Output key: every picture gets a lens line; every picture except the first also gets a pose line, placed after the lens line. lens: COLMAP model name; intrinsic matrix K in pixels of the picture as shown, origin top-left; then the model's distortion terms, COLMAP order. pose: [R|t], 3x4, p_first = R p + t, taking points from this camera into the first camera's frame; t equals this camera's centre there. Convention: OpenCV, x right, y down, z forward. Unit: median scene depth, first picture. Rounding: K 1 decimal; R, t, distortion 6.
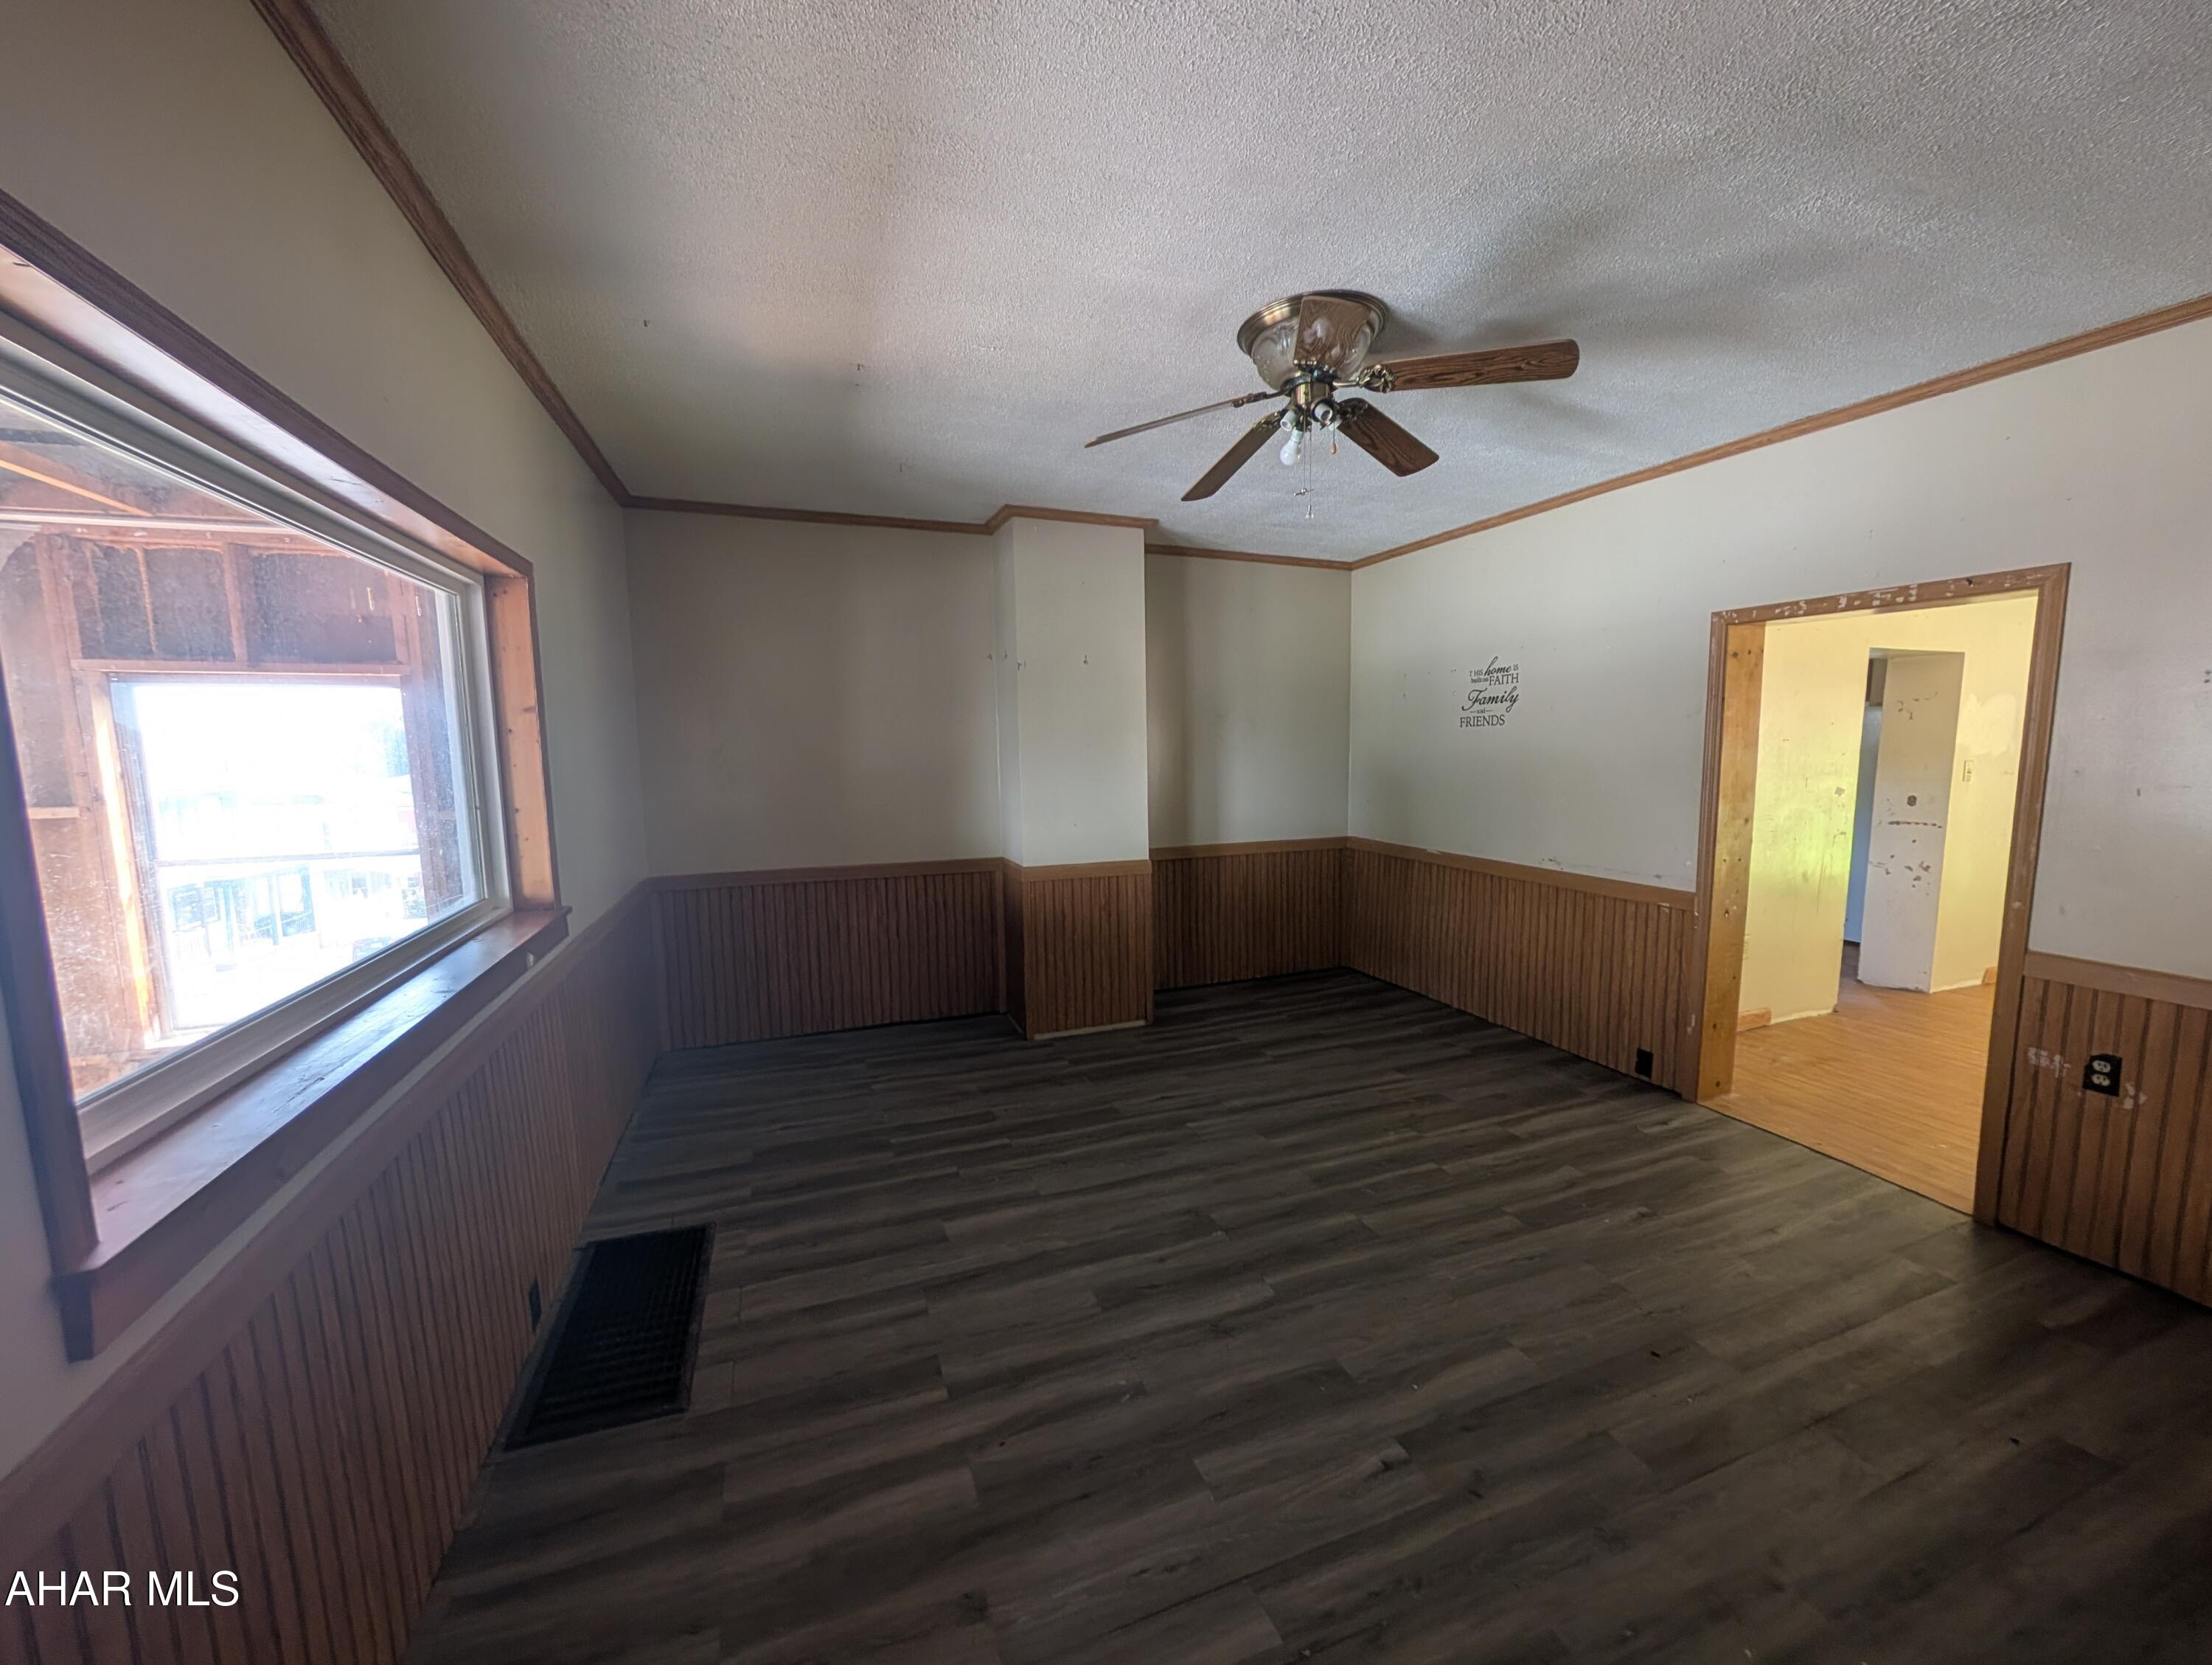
lens RADIAL K [[837.6, 0, 1104.2], [0, 837.6, 838.1], [0, 0, 1]] dist [0.001333, -0.000143]
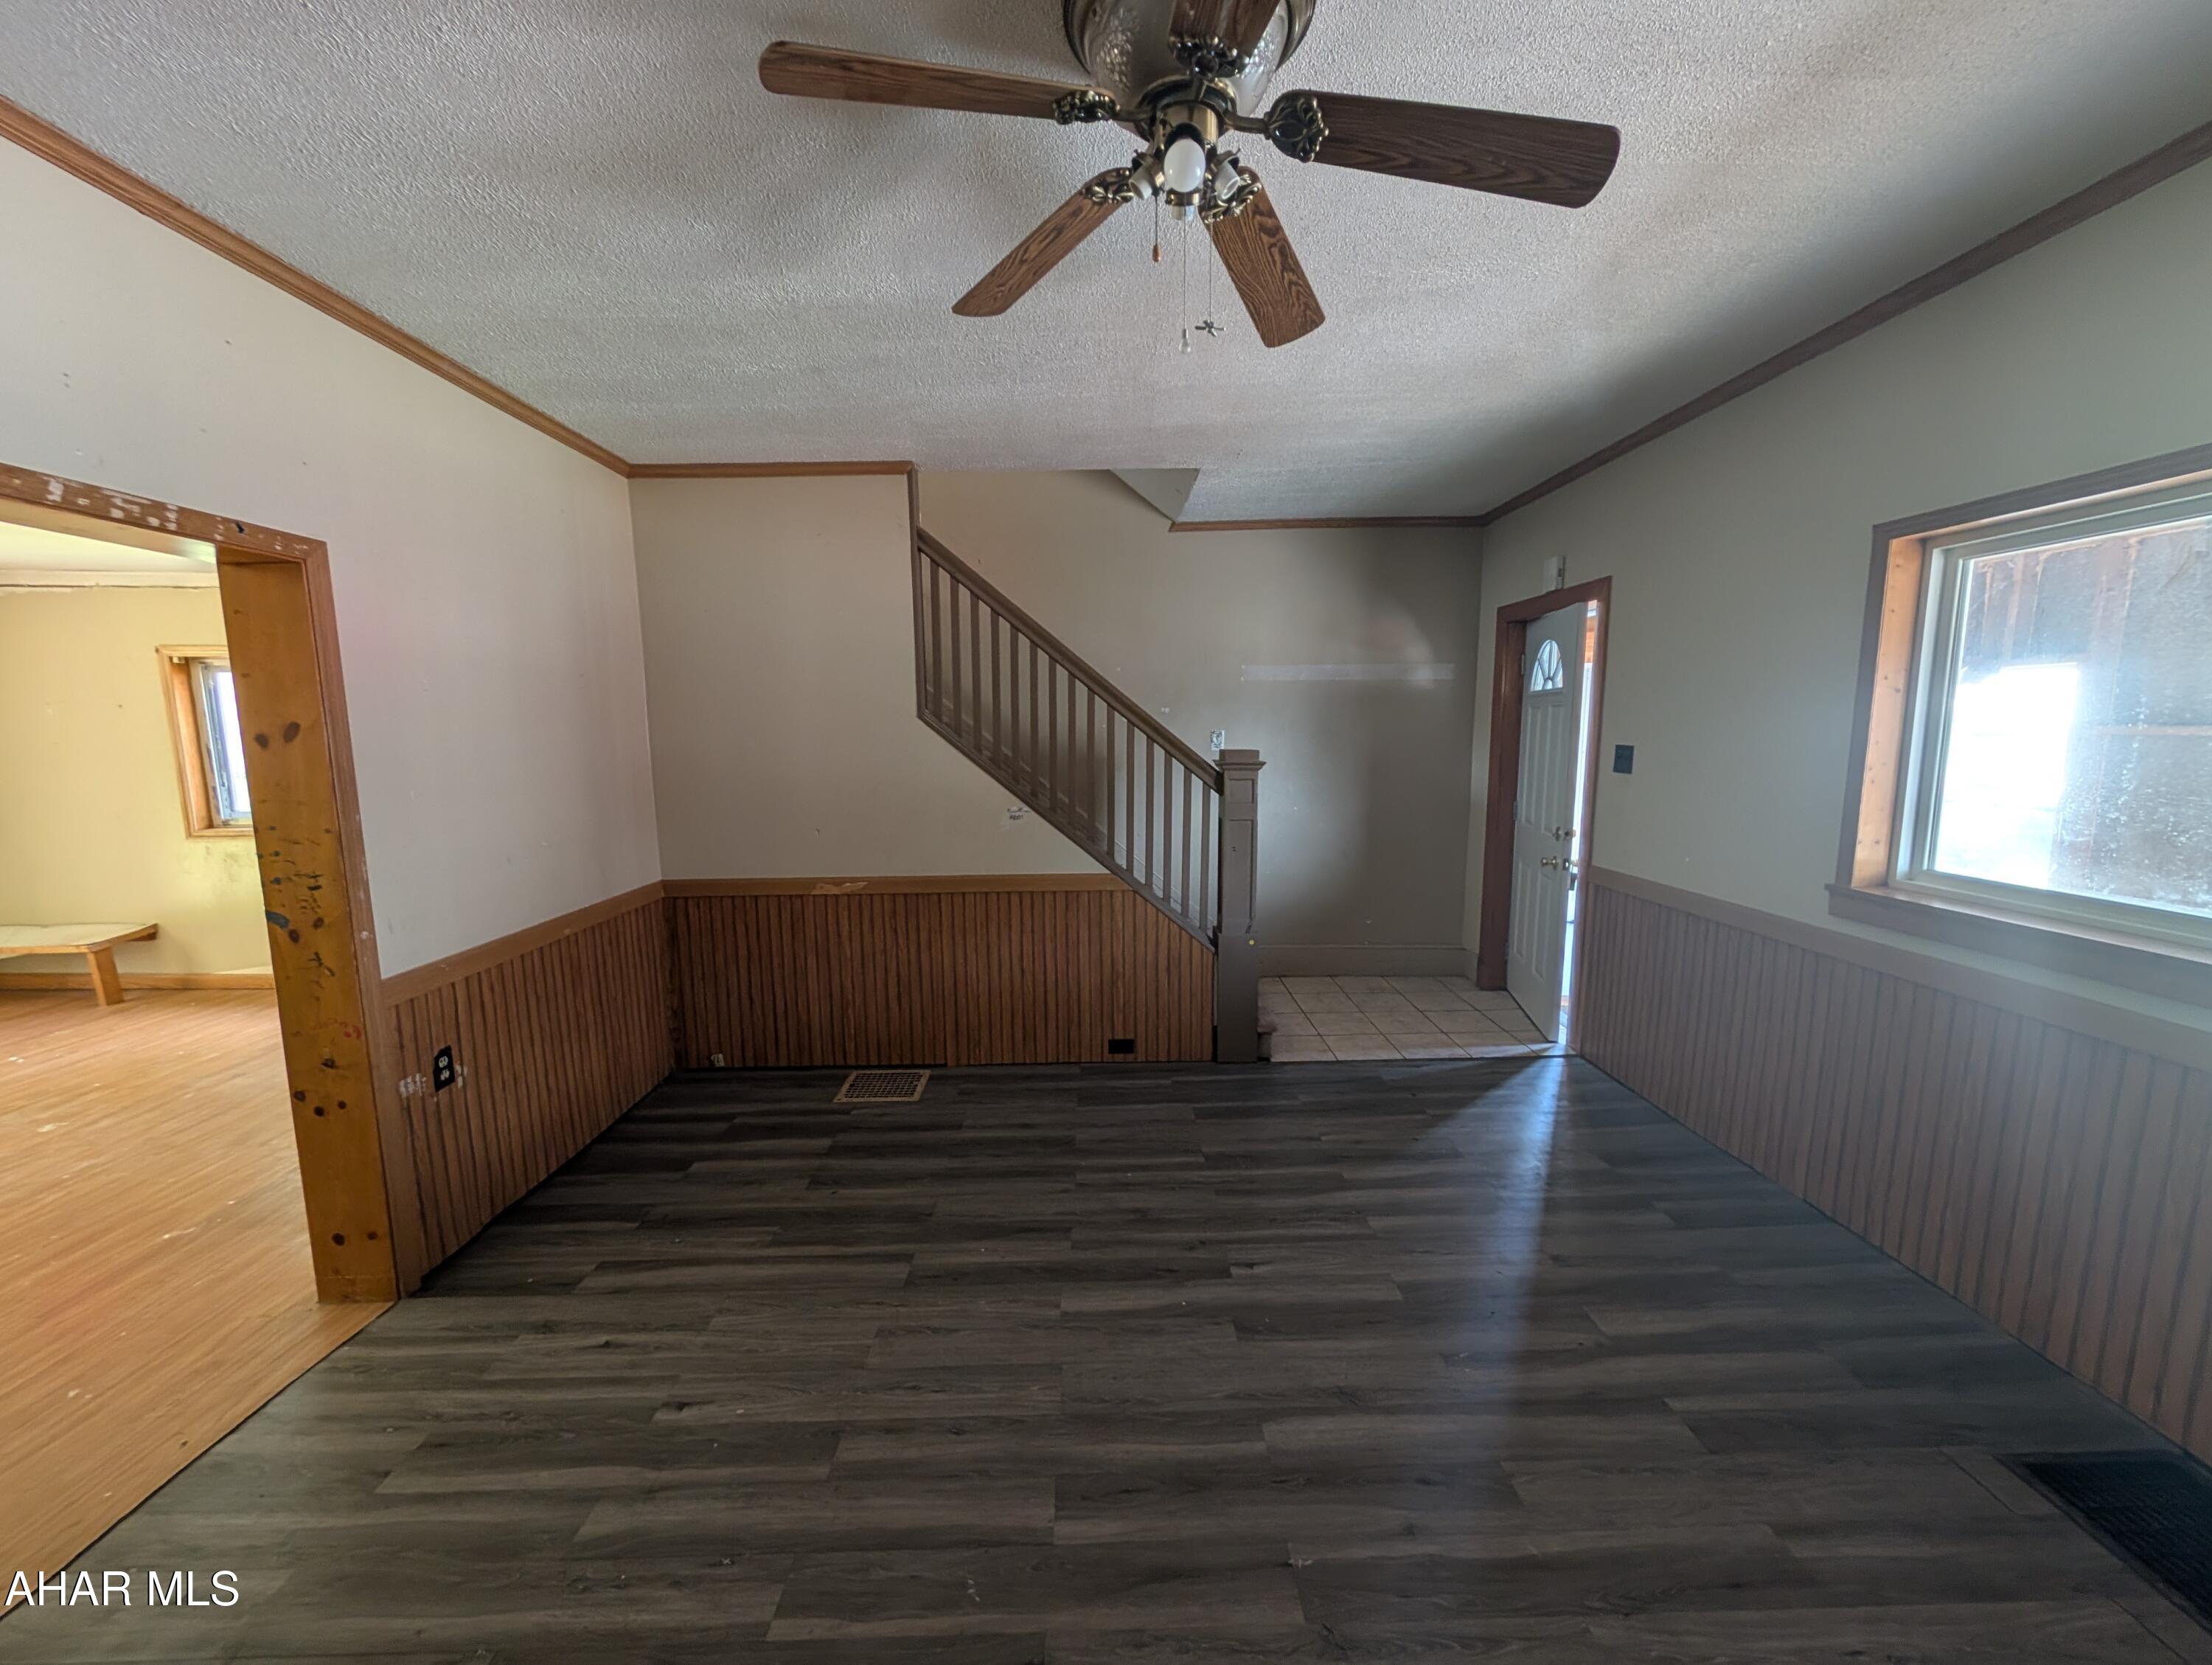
lens RADIAL K [[837.6, 0, 1104.2], [0, 837.6, 838.1], [0, 0, 1]] dist [0.001333, -0.000143]
pose [[-0.938481, -0.022644, 0.344588, 0.080600], [0.061771, 0.970747, 0.232022, -0.179977], [-0.339761, 0.239034, -0.909629, 1.575926]]
